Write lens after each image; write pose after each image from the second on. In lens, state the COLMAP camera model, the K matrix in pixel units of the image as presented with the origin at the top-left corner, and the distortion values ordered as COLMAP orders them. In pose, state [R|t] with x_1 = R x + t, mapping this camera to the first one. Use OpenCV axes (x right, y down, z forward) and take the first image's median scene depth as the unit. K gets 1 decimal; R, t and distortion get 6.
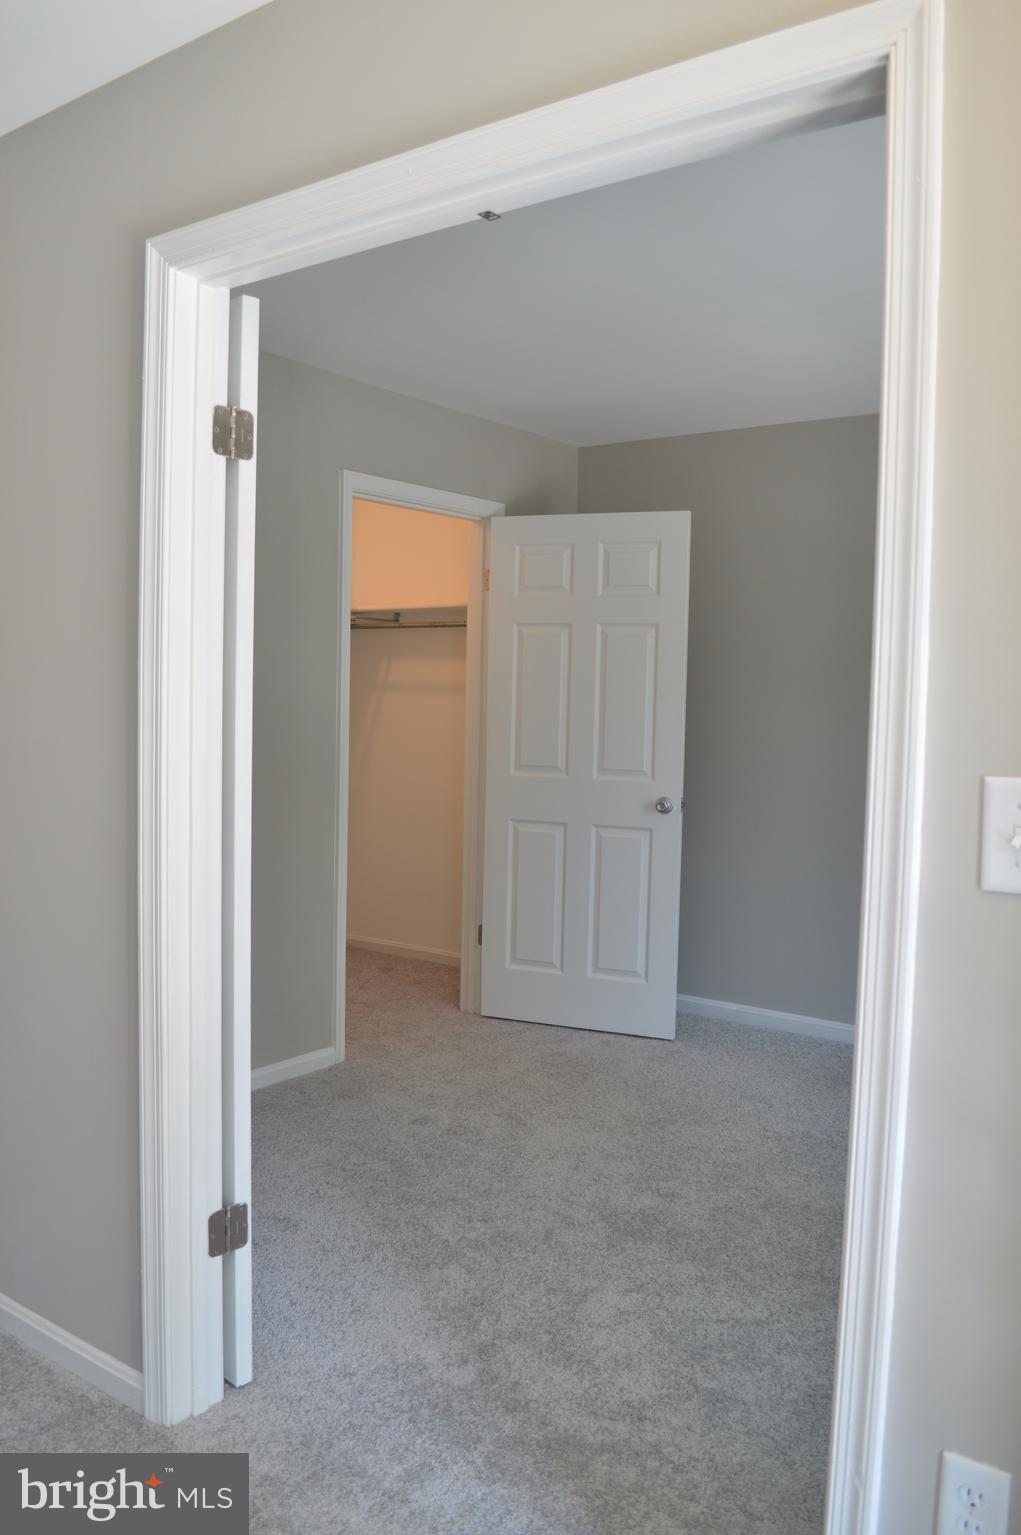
lens RADIAL K [[1224.3, 0, 508.4], [0, 1224.3, 763.6], [0, 0, 1]] dist [-0.086468, 0.016725]
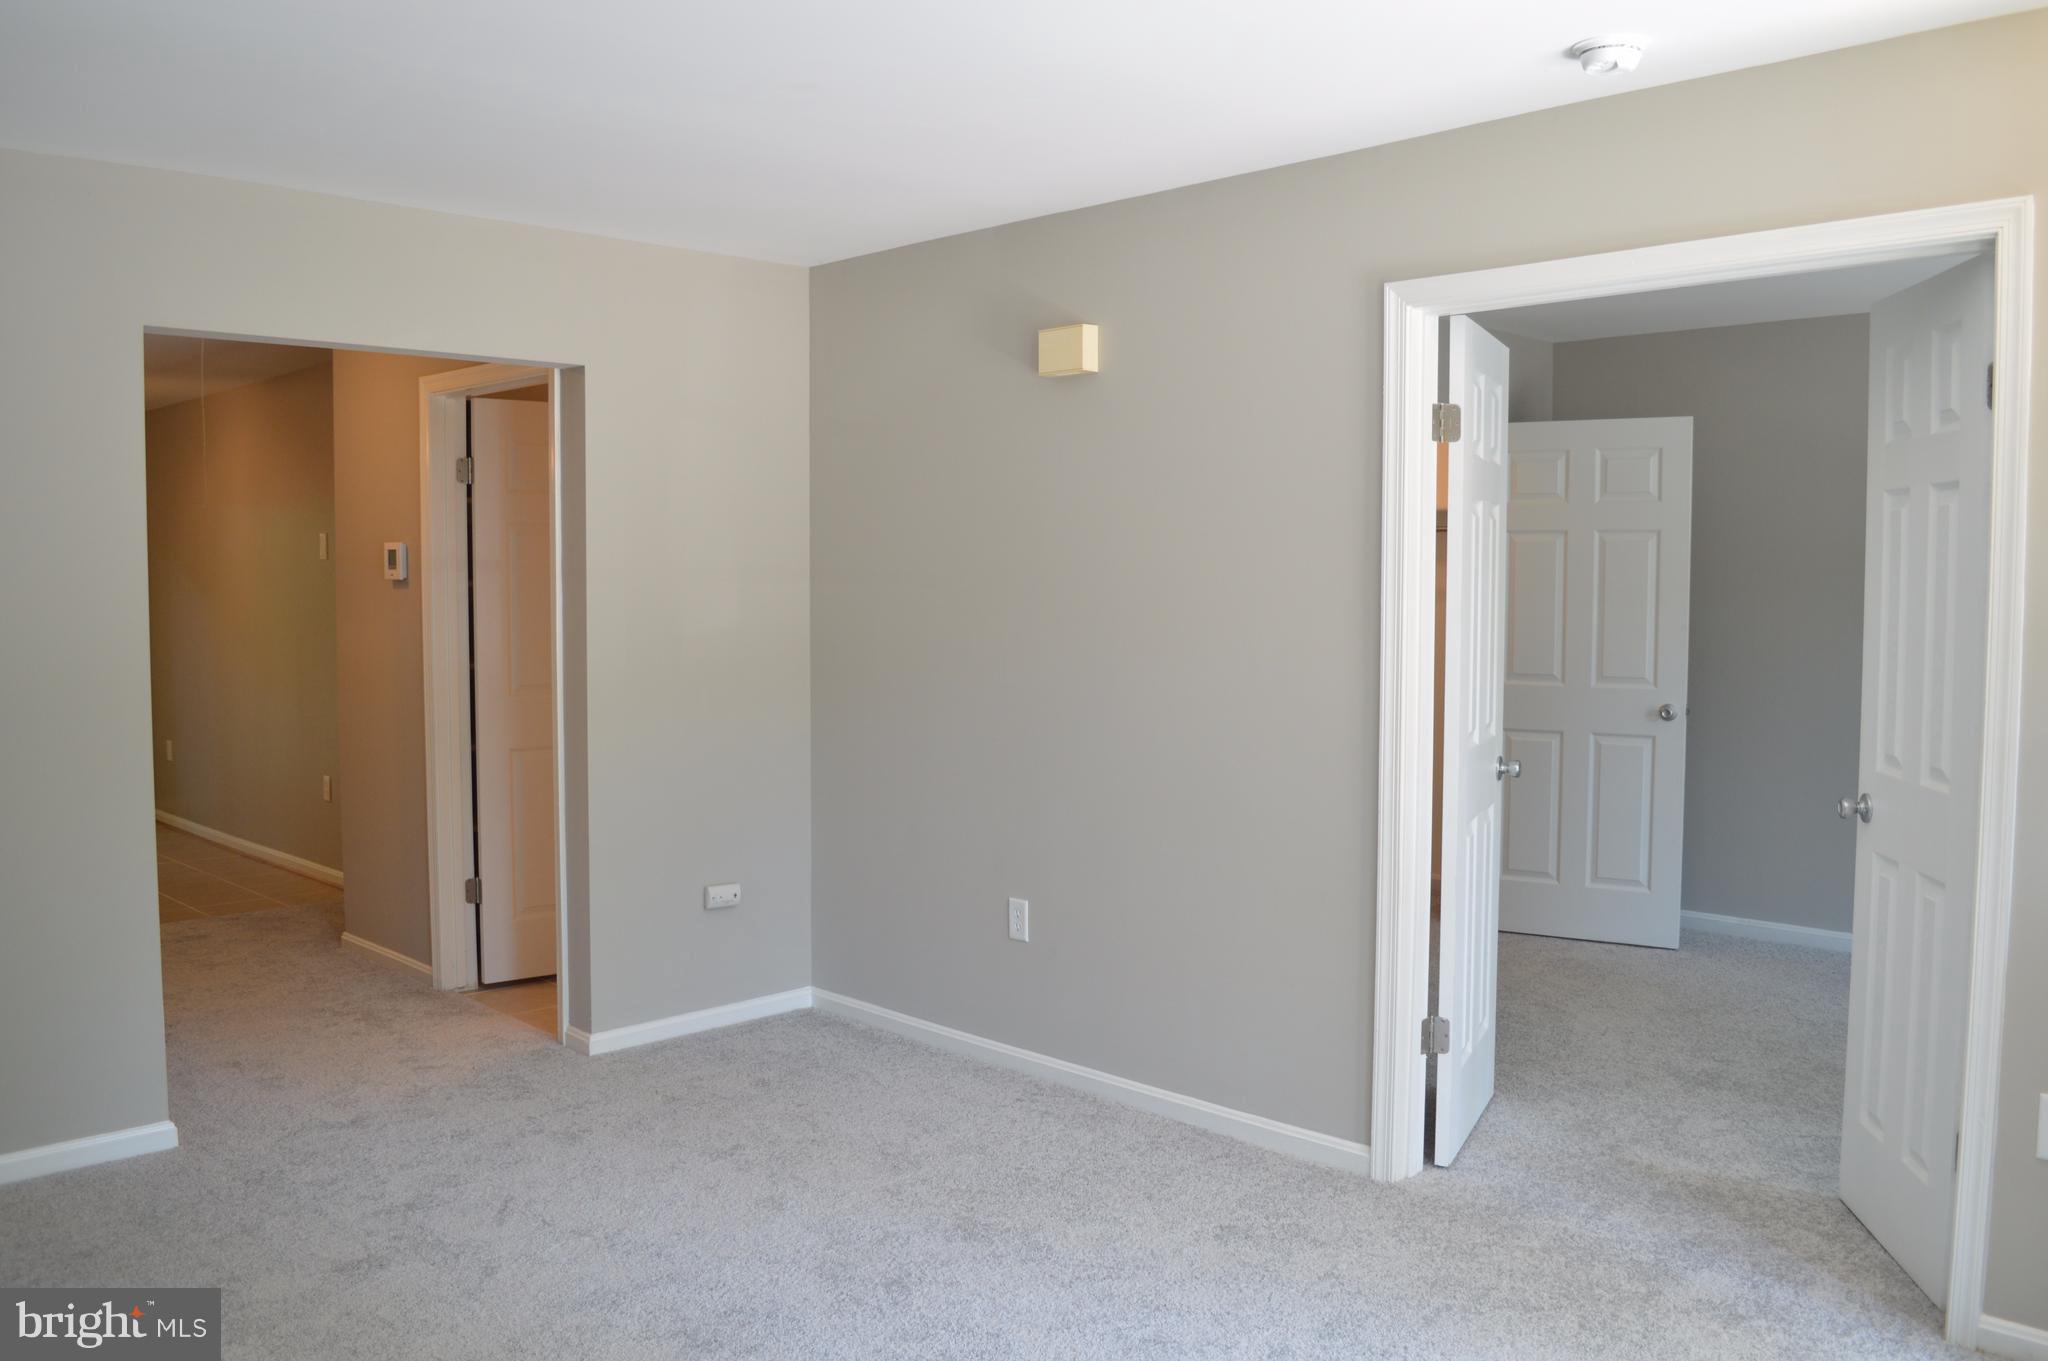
lens RADIAL K [[1633.5, 0, 1028.2], [0, 1633.5, 685.9], [0, 0, 1]] dist [-0.086468, 0.016725]
pose [[0.988391, -0.013211, -0.151357, -0.192005], [0.014014, 0.999893, 0.004245, -0.000274], [0.151285, -0.006317, 0.988470, -0.382984]]
